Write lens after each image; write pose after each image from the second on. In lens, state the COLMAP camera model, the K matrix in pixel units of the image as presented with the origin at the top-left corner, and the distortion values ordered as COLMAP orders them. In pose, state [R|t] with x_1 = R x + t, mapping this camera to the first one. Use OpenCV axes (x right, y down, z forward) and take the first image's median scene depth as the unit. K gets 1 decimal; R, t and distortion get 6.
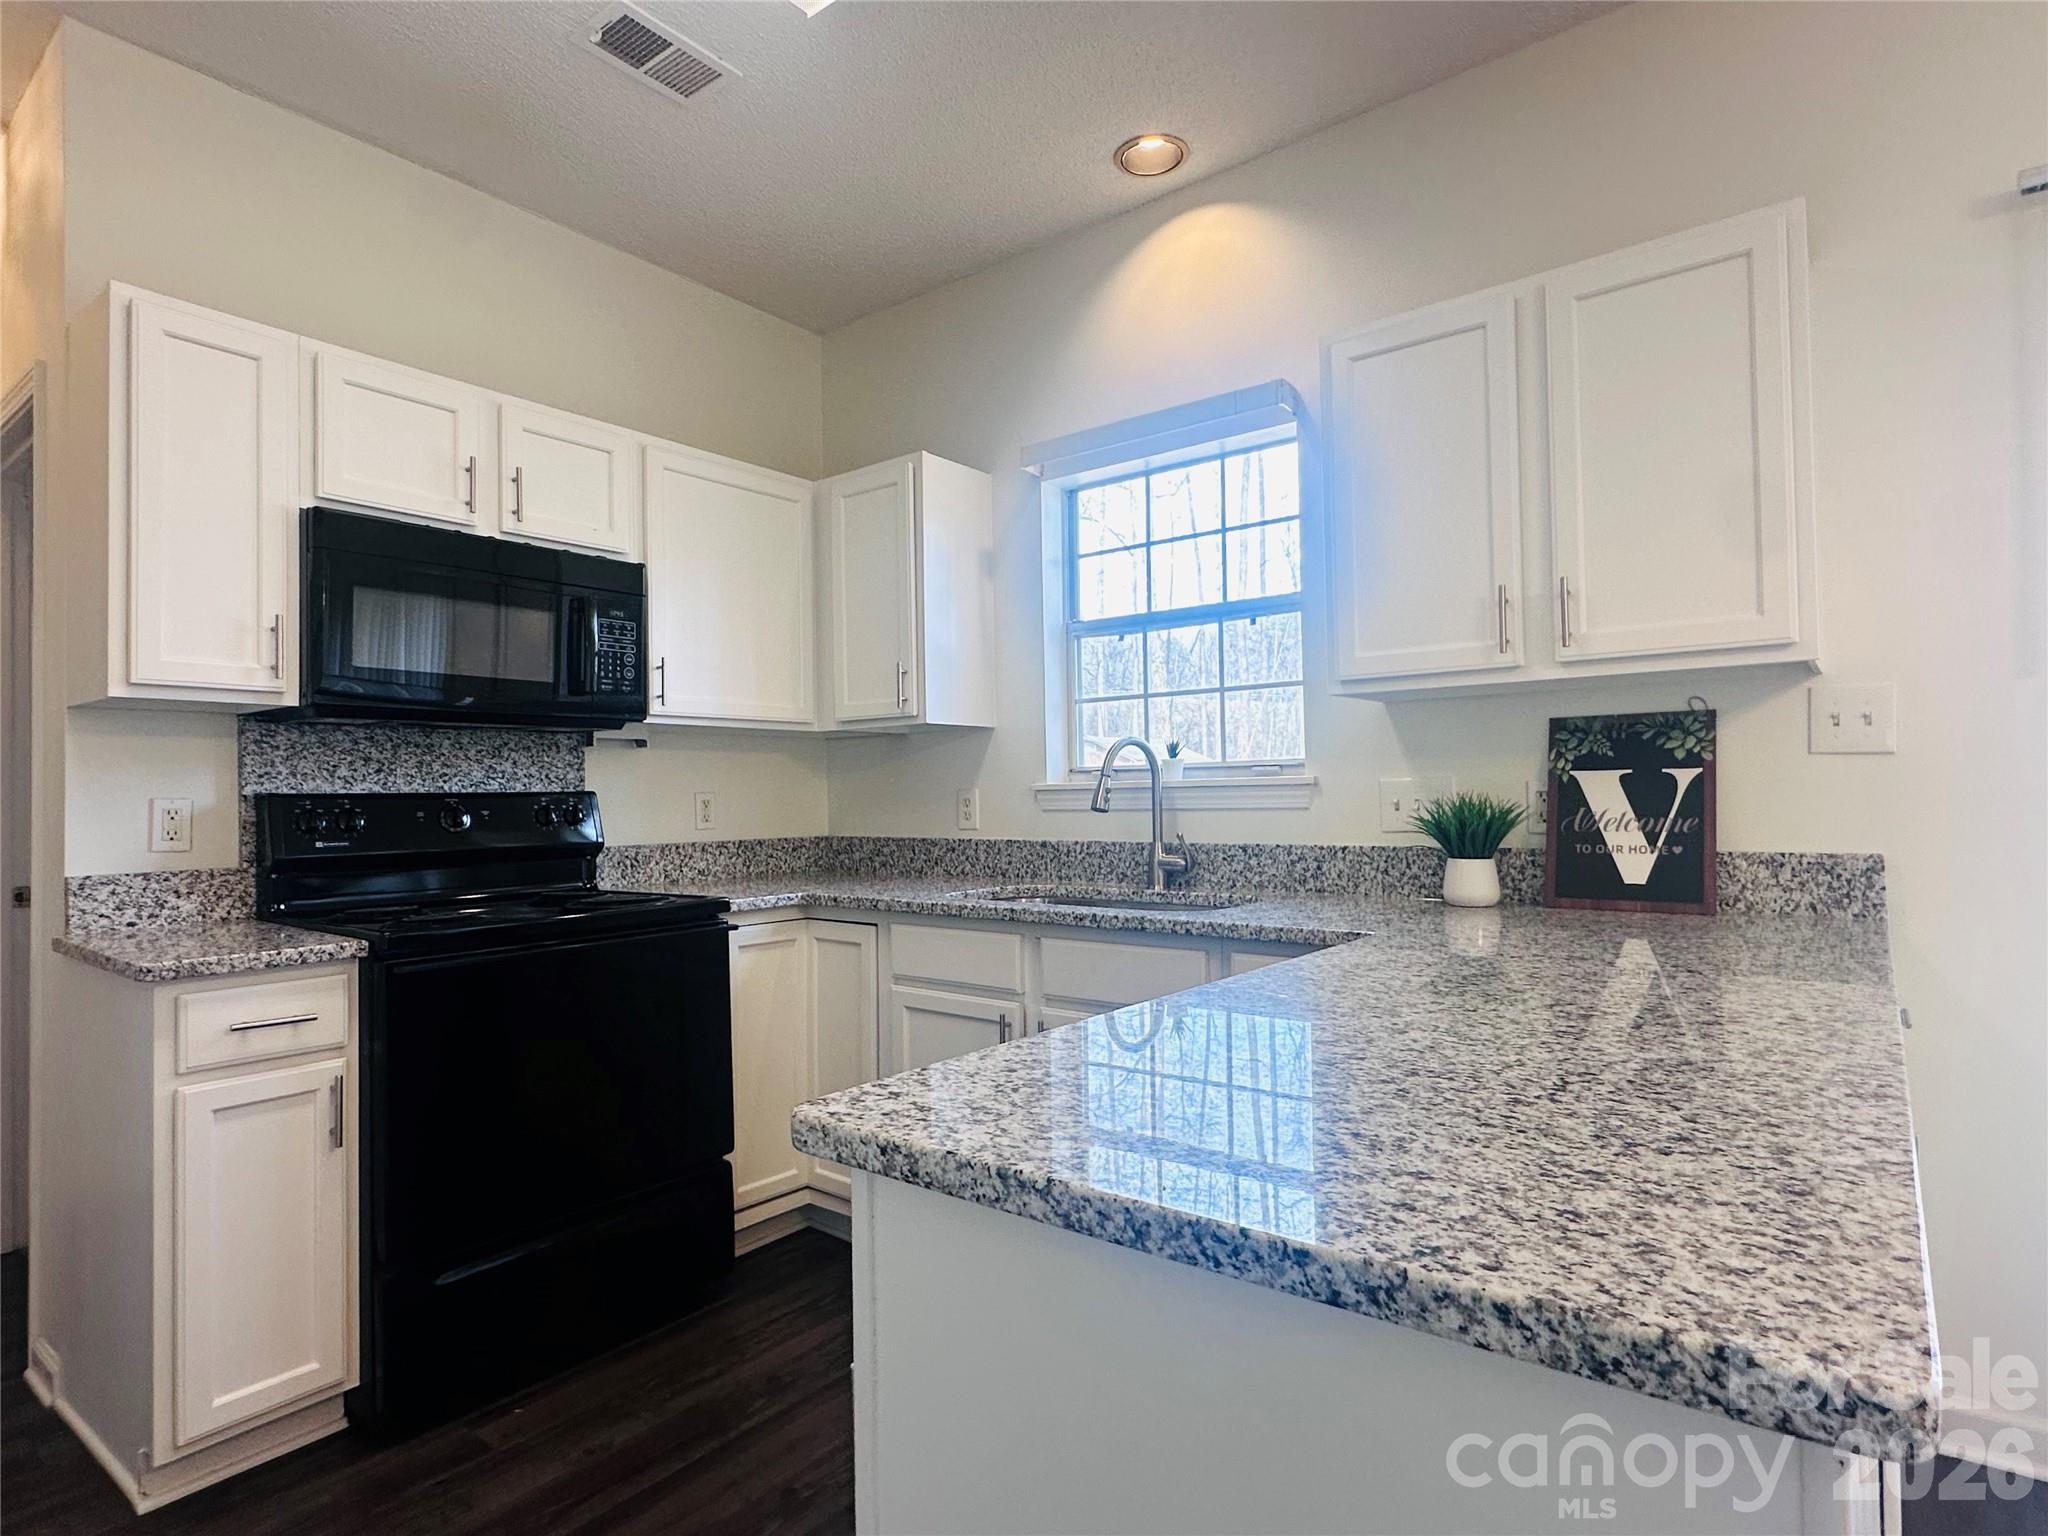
lens RADIAL K [[1079.0, 0, 1027.3], [0, 1079.0, 771.1], [0, 0, 1]] dist [-0.002051, -0.000239]
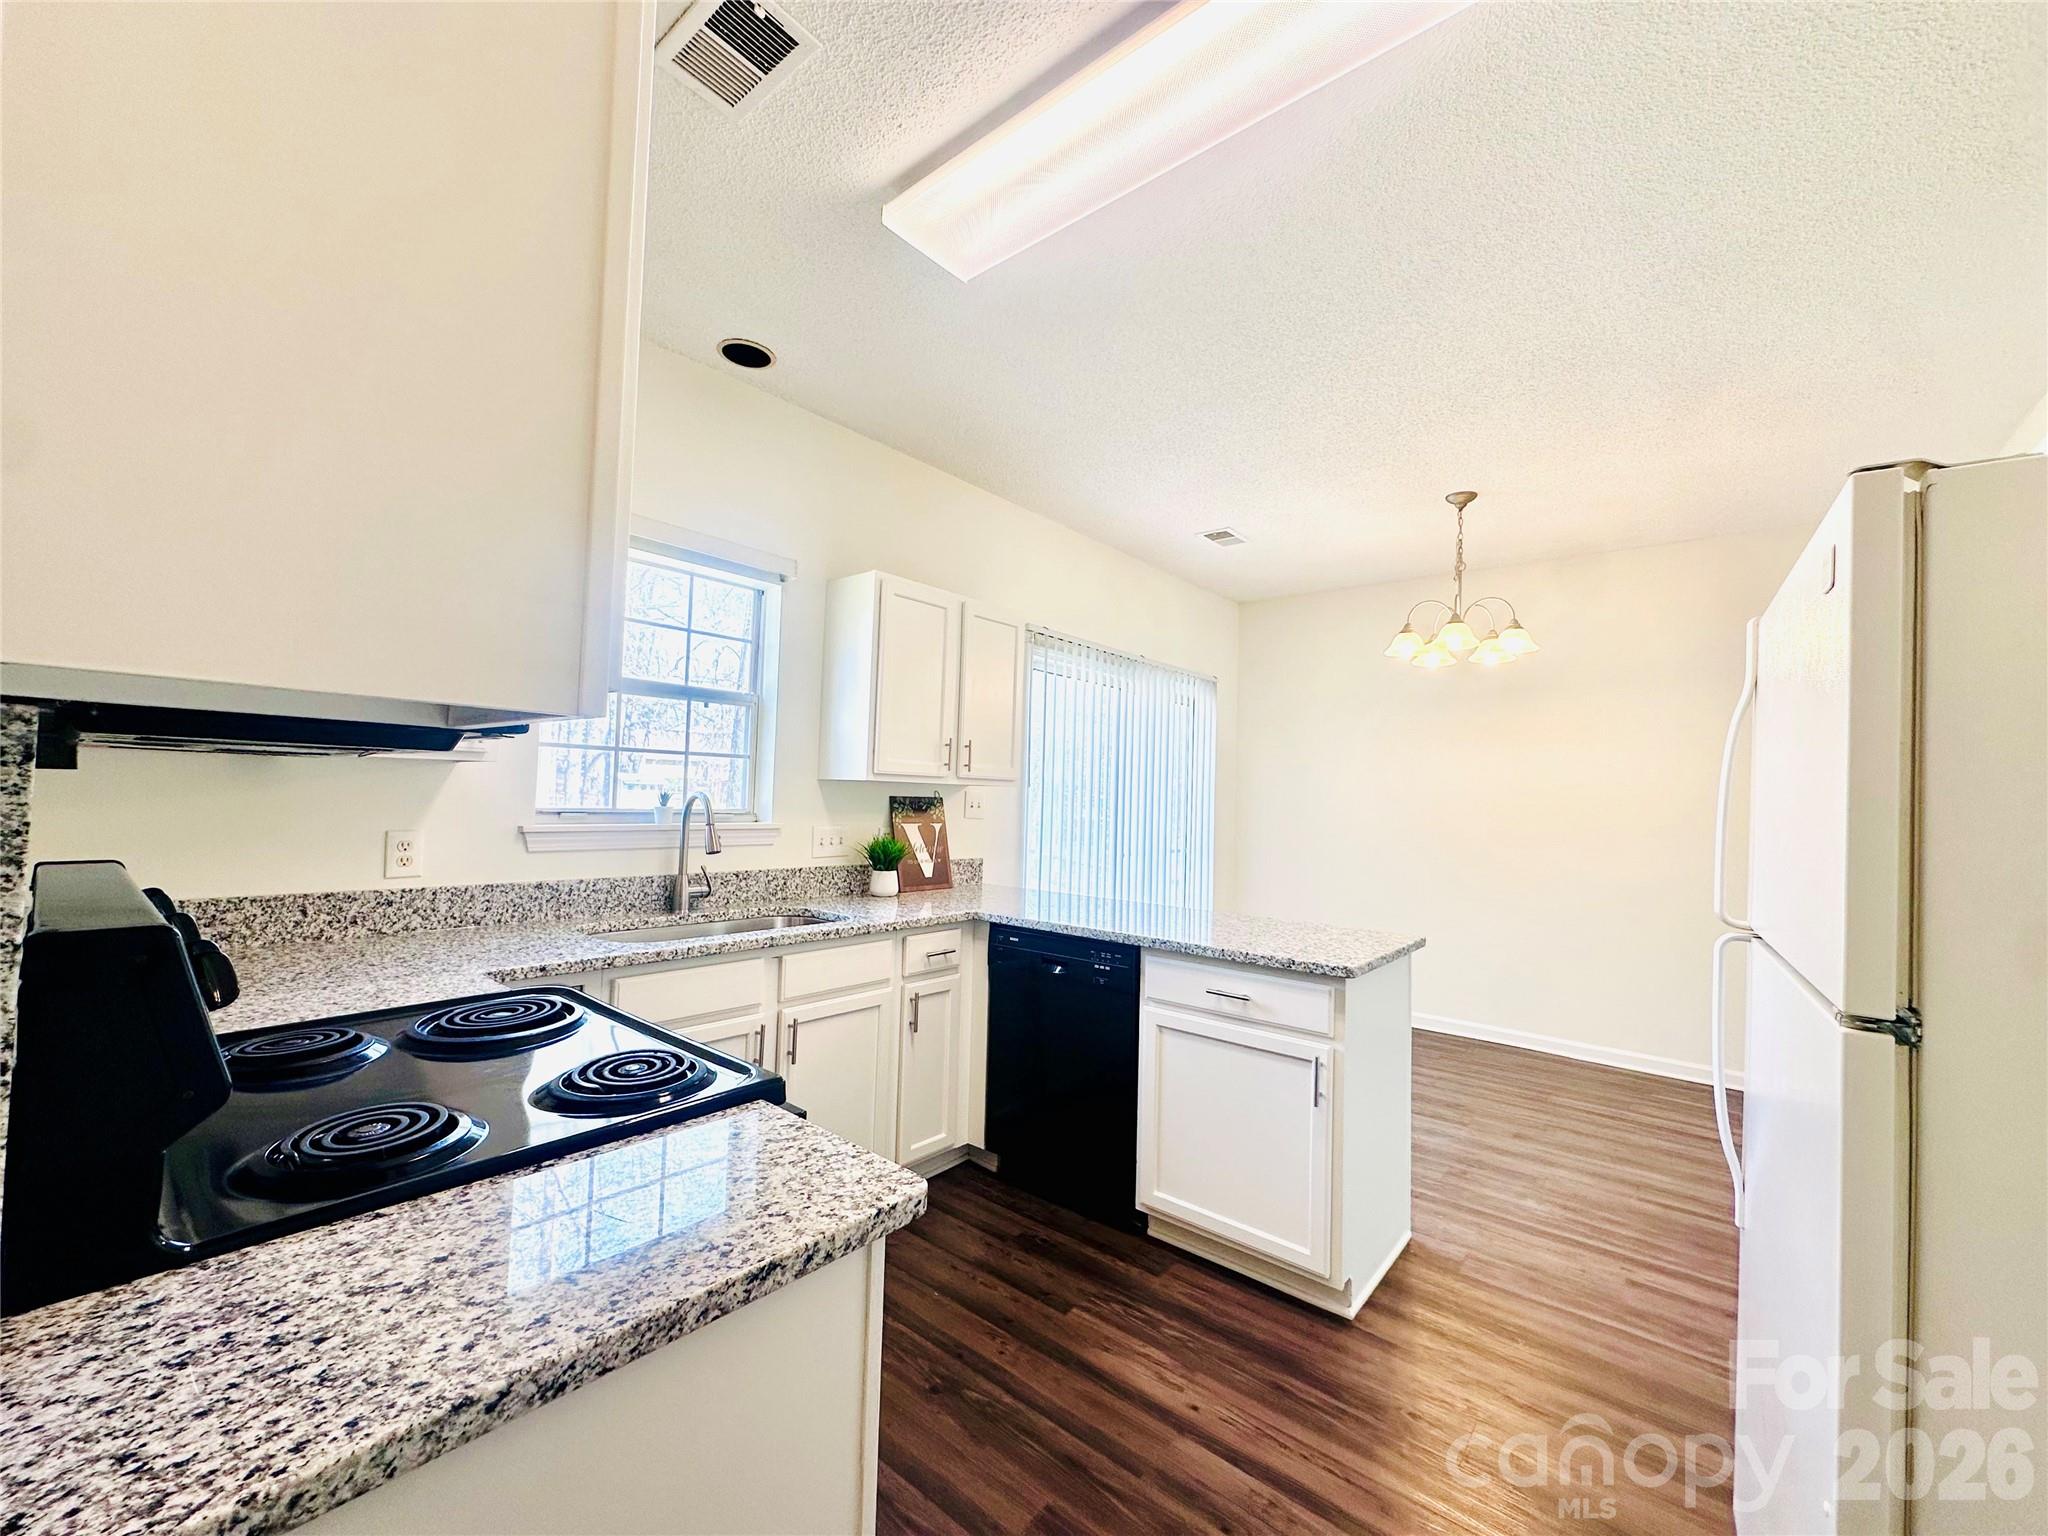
lens RADIAL K [[821.9, 0, 1024.0], [0, 821.9, 768.0], [0, 0, 1]] dist [-0.000617, -0.000016]
pose [[0.030636, 0.052295, 0.998162, -1.020659], [-0.053381, 0.997291, -0.050611, -0.037666], [-0.998104, -0.051732, 0.033344, 0.723497]]
